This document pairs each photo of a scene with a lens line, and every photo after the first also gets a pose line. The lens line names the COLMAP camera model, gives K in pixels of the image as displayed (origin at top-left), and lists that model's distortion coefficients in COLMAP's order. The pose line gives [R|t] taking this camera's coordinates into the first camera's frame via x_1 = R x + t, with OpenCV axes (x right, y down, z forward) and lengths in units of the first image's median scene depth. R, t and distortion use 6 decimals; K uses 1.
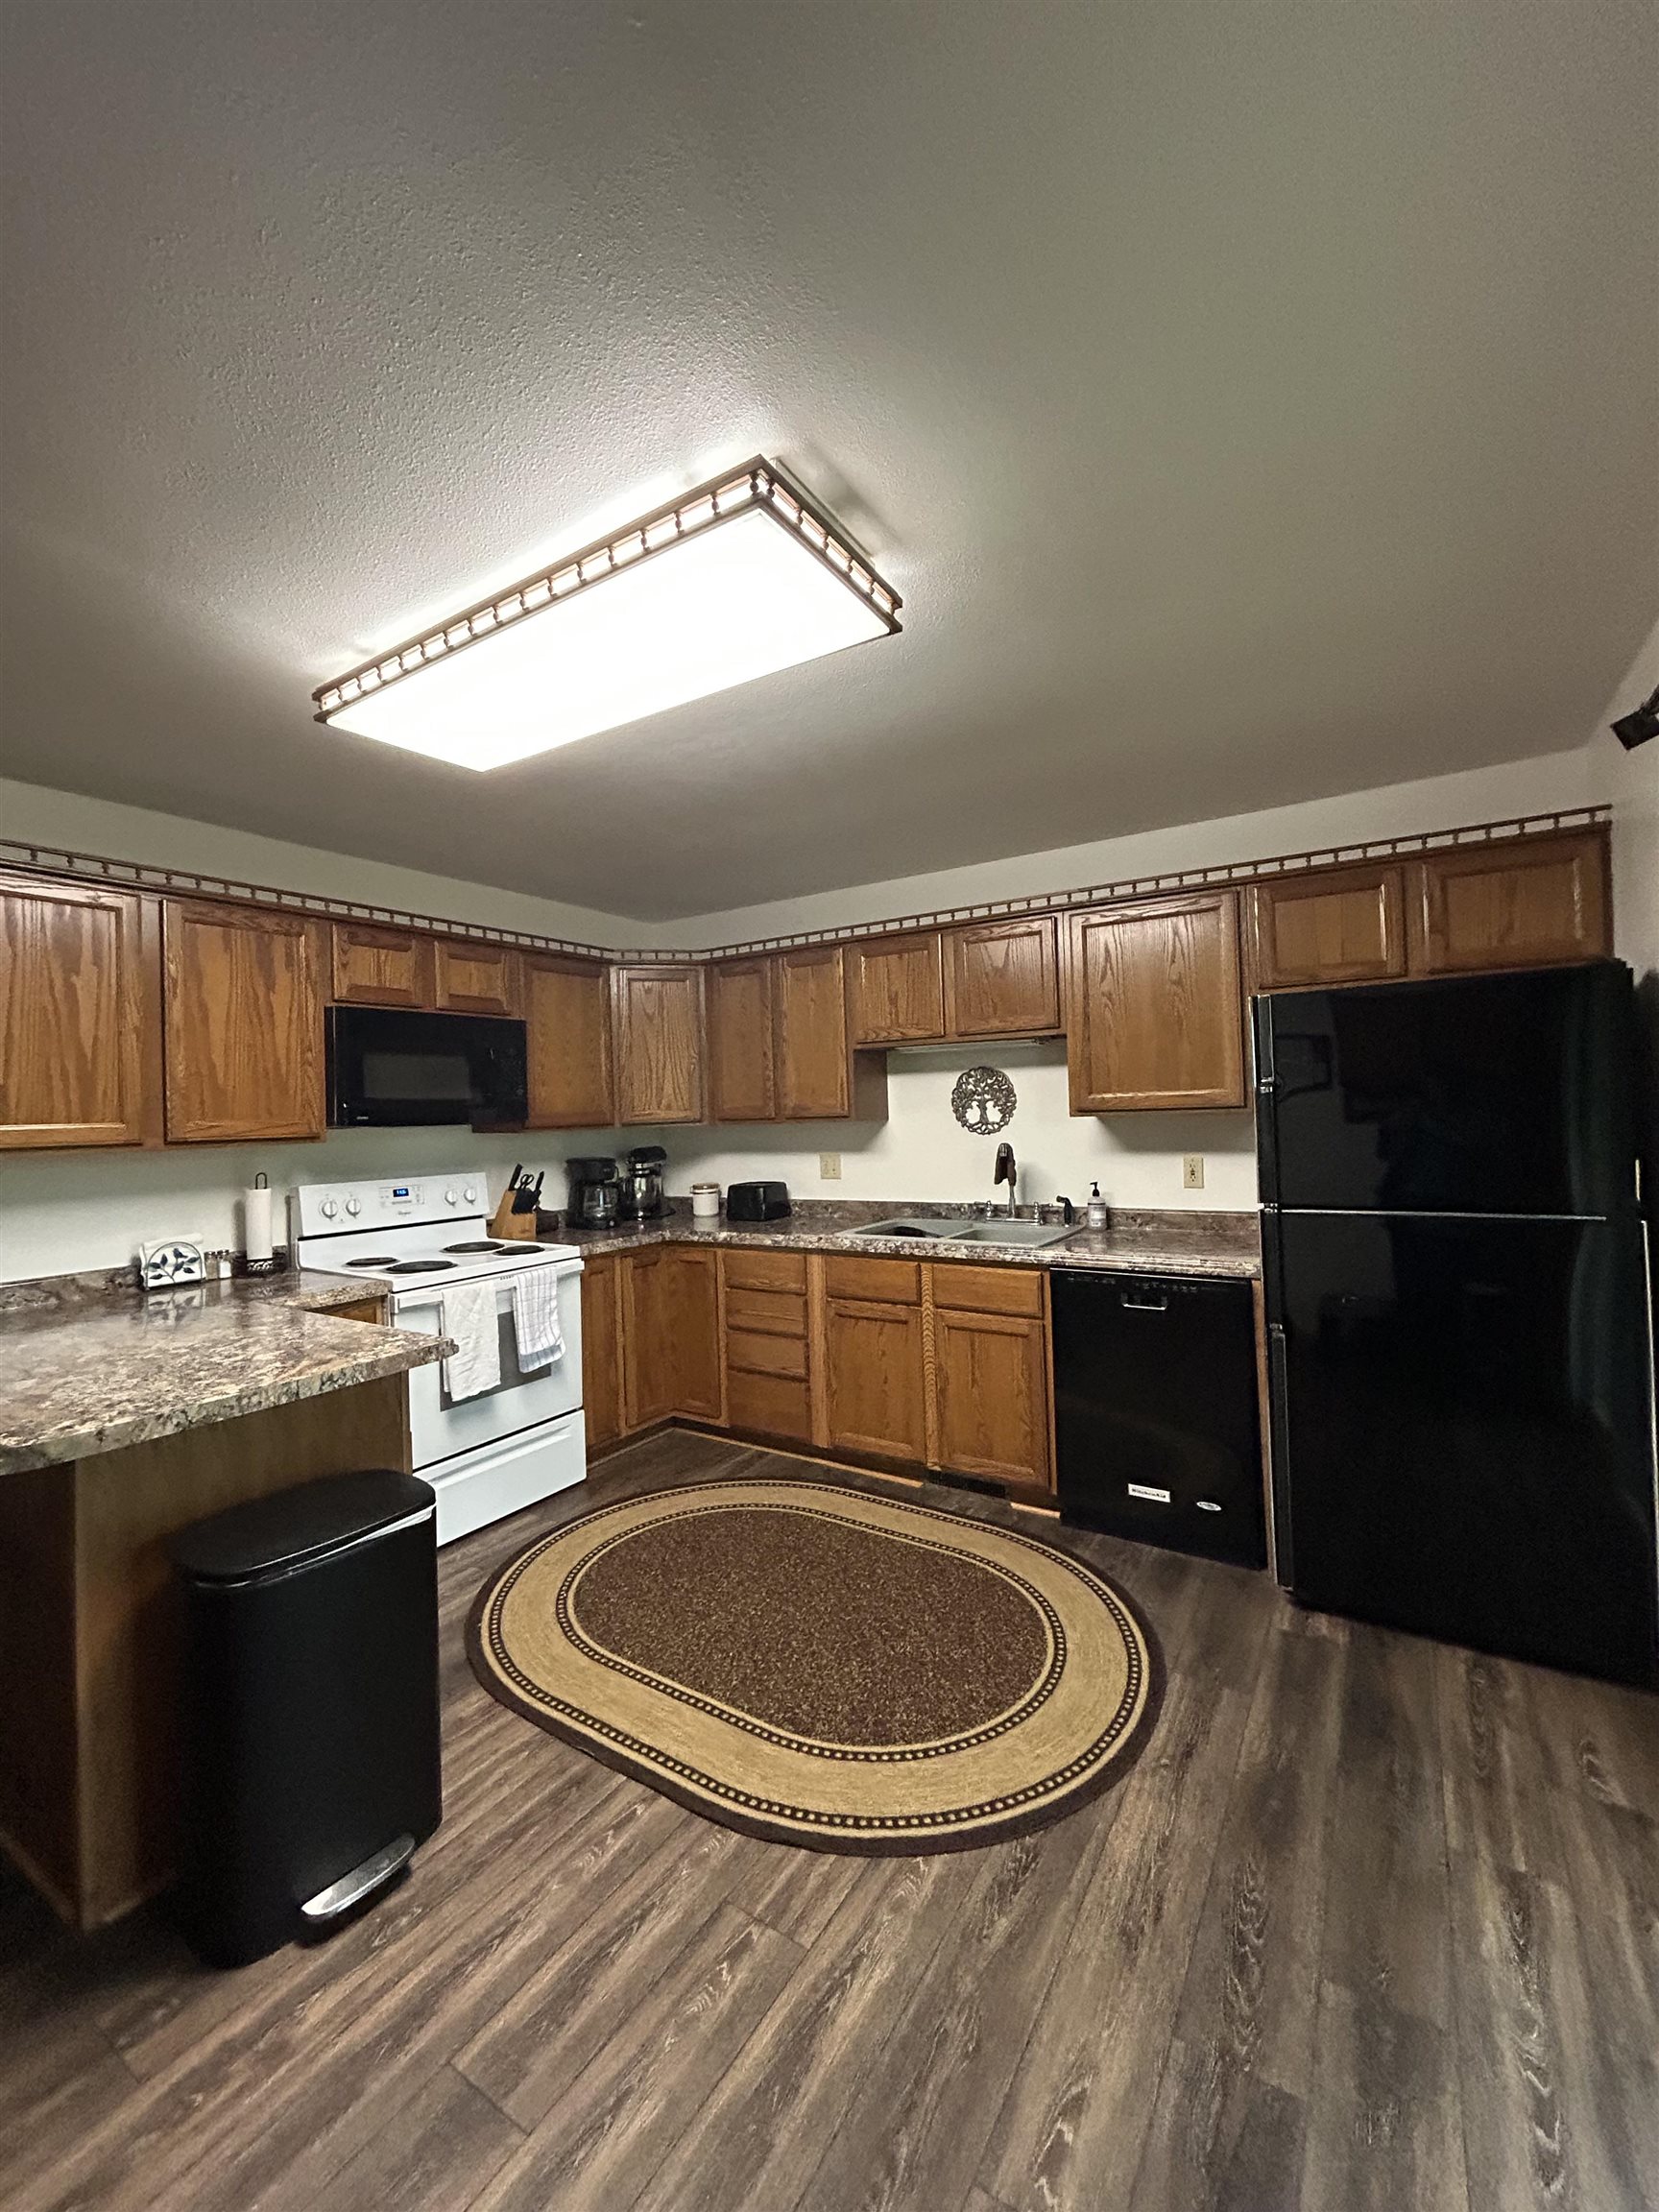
lens RADIAL K [[893.6, 0, 841.5], [0, 893.6, 1103.1], [0, 0, 1]] dist [-0.001162, 0.000928]
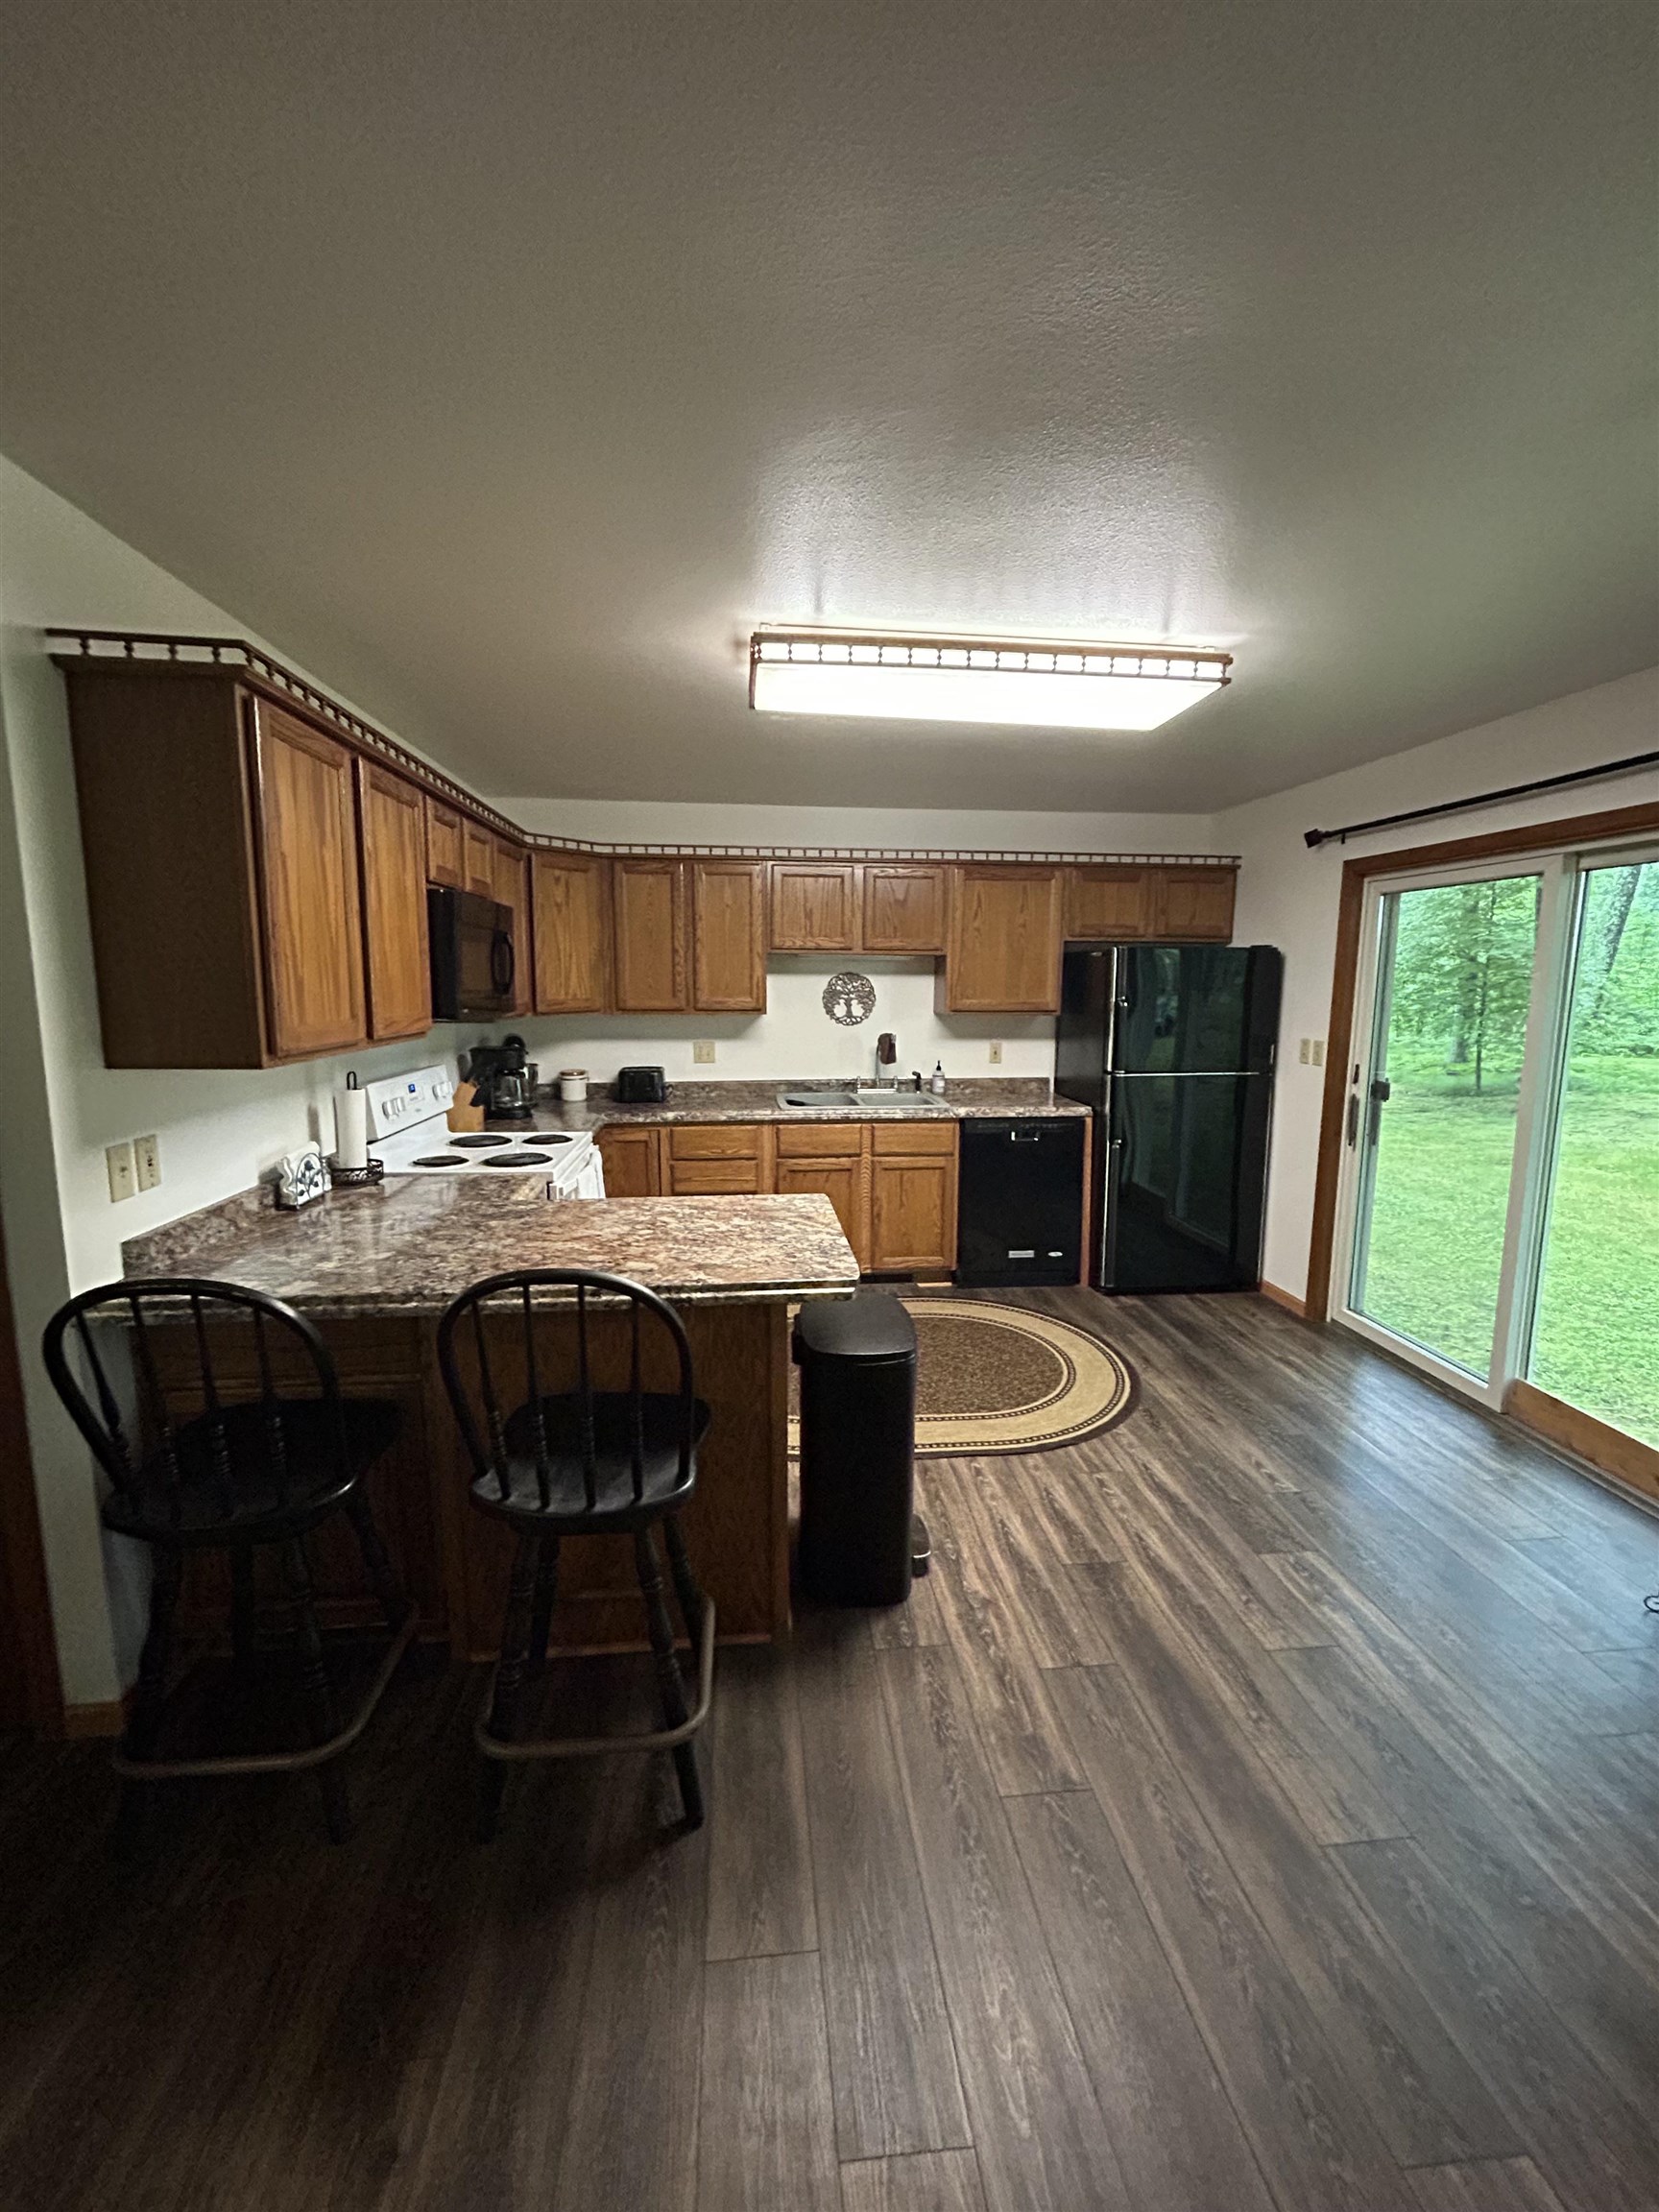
lens RADIAL K [[893.6, 0, 829.6], [0, 893.6, 1101.7], [0, 0, 1]] dist [-0.001162, 0.000928]
pose [[0.782539, -0.051097, 0.620502, -0.746773], [-0.034008, 0.991631, 0.124549, -0.017161], [-0.621672, -0.118566, 0.774252, 0.009101]]
